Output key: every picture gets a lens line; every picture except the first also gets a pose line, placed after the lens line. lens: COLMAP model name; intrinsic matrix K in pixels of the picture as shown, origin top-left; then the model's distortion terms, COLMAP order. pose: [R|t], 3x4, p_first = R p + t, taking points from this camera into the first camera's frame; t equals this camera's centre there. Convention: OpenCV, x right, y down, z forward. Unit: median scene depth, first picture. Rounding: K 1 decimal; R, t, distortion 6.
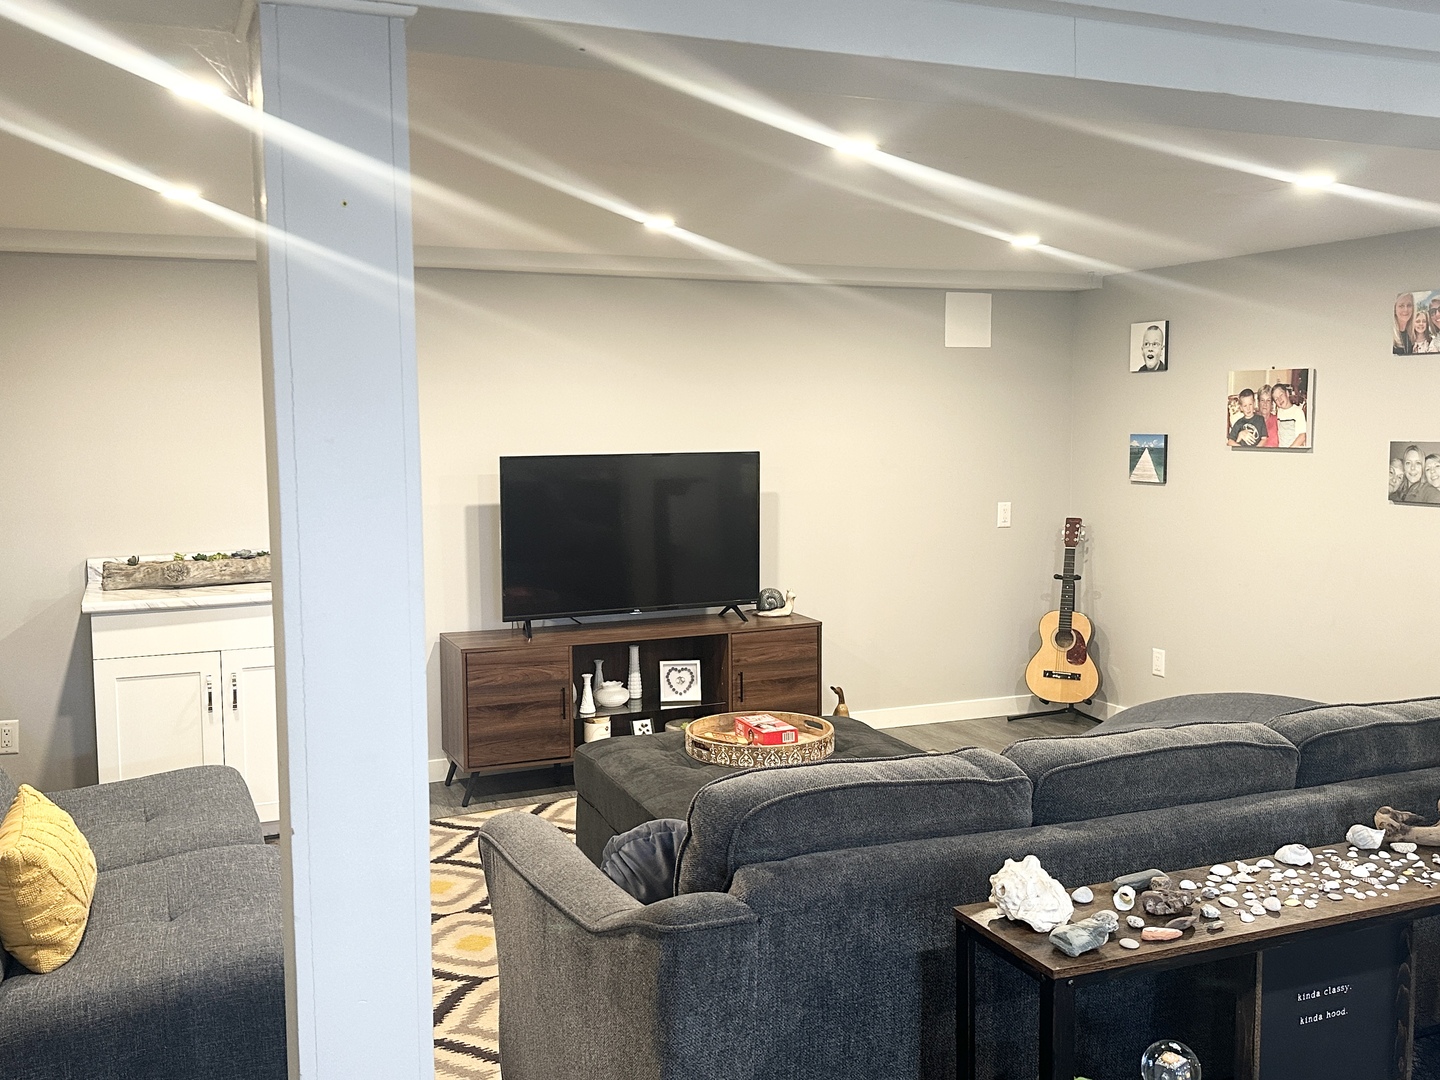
lens RADIAL K [[1386.4, 0, 722.2], [0, 1386.4, 540.9], [0, 0, 1]] dist [0.113006, 0.000000]
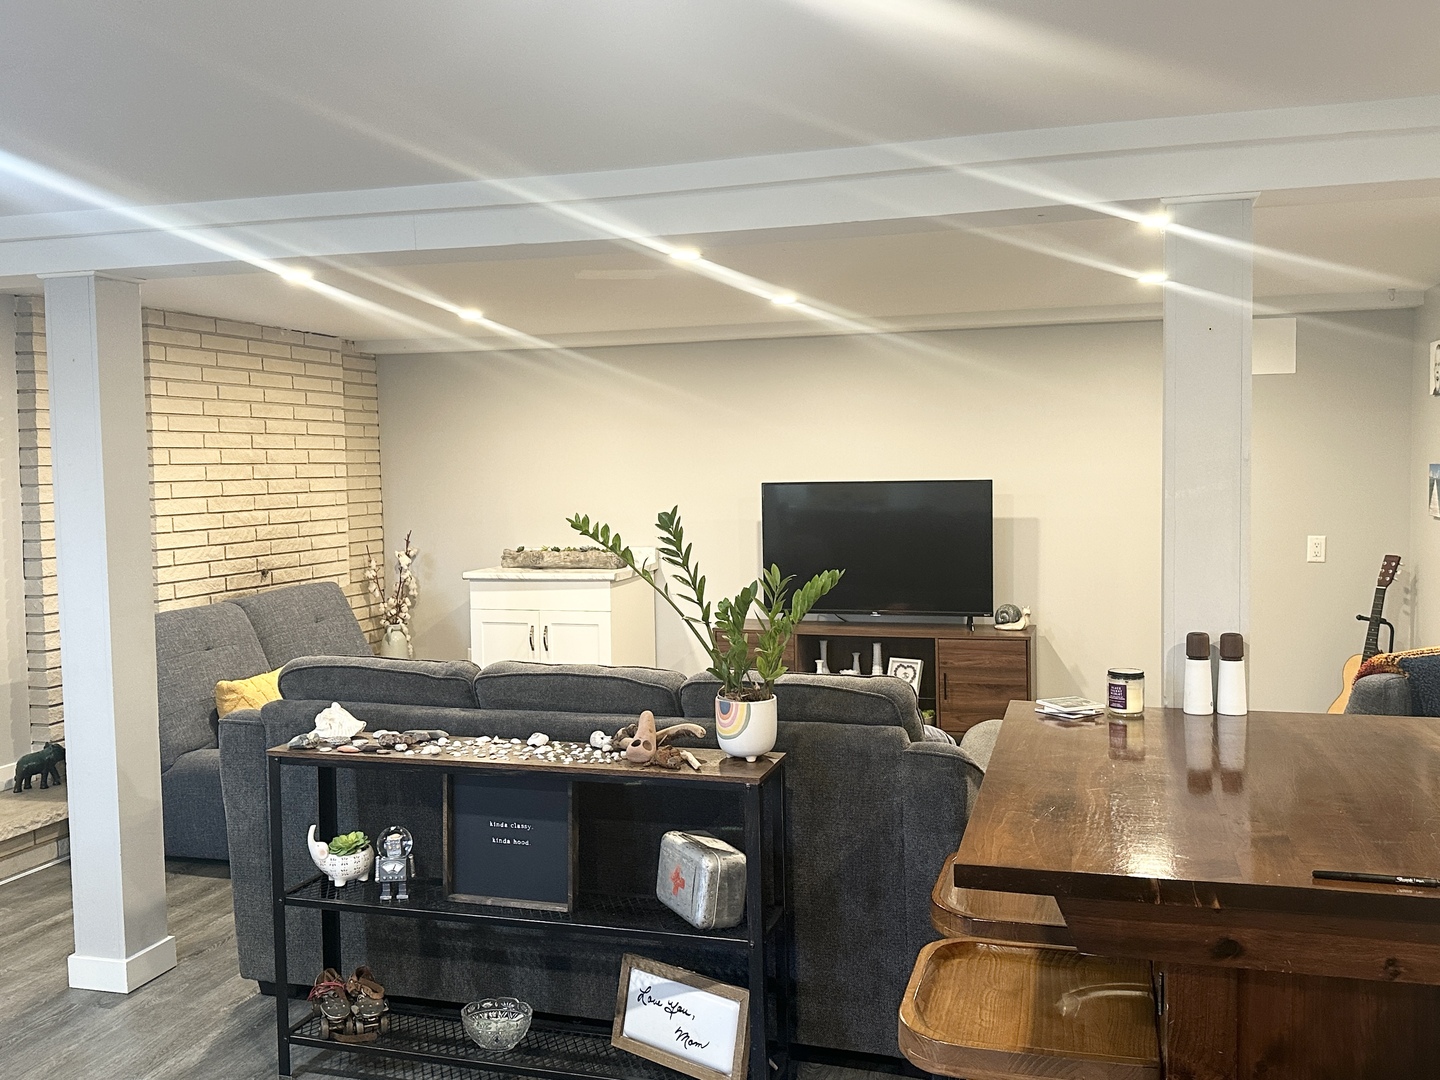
lens RADIAL K [[1386.4, 0, 728.4], [0, 1386.4, 535.2], [0, 0, 1]] dist [0.113006, 0.000000]
pose [[0.753039, 0.027180, -0.657414, 0.618719], [-0.053678, 0.998354, -0.020211, 0.014593], [0.655783, 0.050508, 0.753258, 0.021327]]
